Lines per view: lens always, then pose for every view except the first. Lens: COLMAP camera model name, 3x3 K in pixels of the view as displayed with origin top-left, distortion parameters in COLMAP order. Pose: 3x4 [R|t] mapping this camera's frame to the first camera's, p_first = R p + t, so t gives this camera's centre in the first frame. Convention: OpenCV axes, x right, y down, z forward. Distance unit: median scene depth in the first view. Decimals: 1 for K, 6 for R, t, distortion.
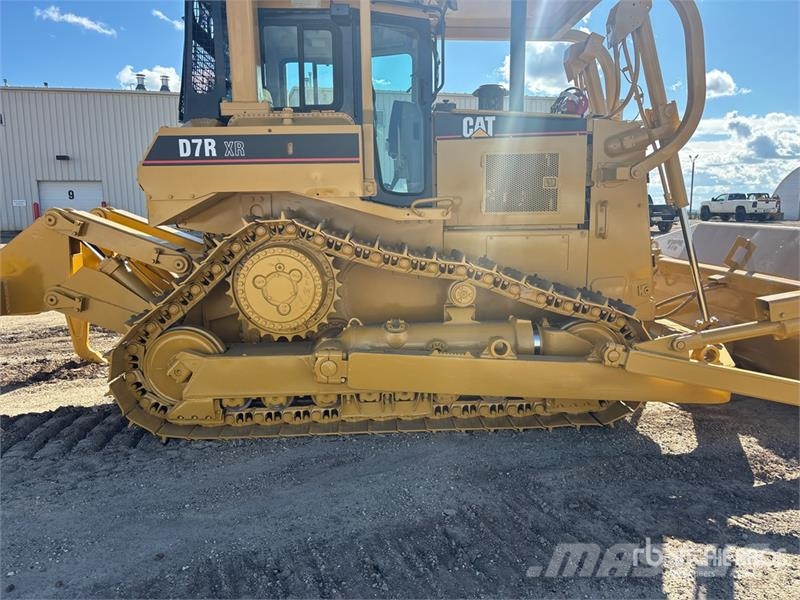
lens RADIAL K [[602.3, 0, 400.6], [0, 602.3, 297.0], [0, 0, 1]] dist [0.060277, -0.069937]
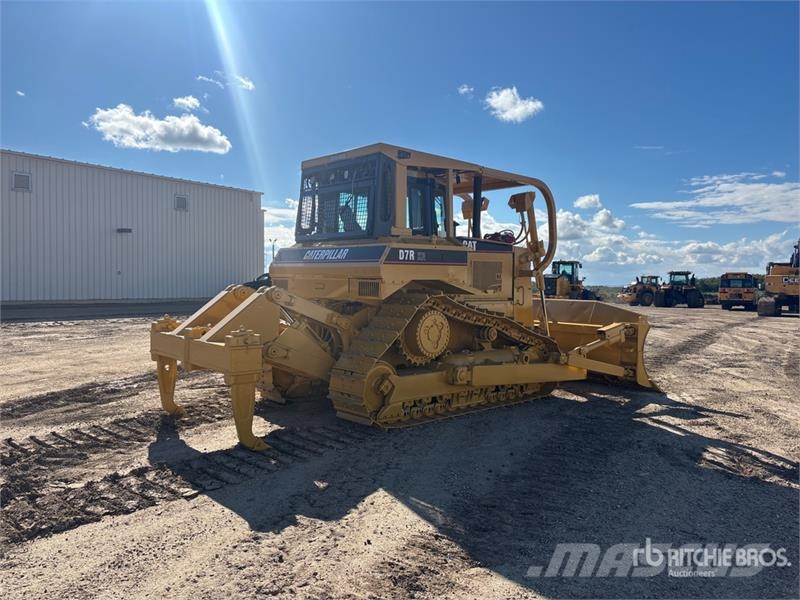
lens RADIAL K [[602.3, 0, 400.6], [0, 602.3, 297.0], [0, 0, 1]] dist [0.060277, -0.069937]
pose [[0.772642, 0.001352, 0.634841, -1.434860], [0.076732, 0.992467, -0.095501, 0.040043], [-0.630188, 0.122501, 0.766718, -0.308342]]
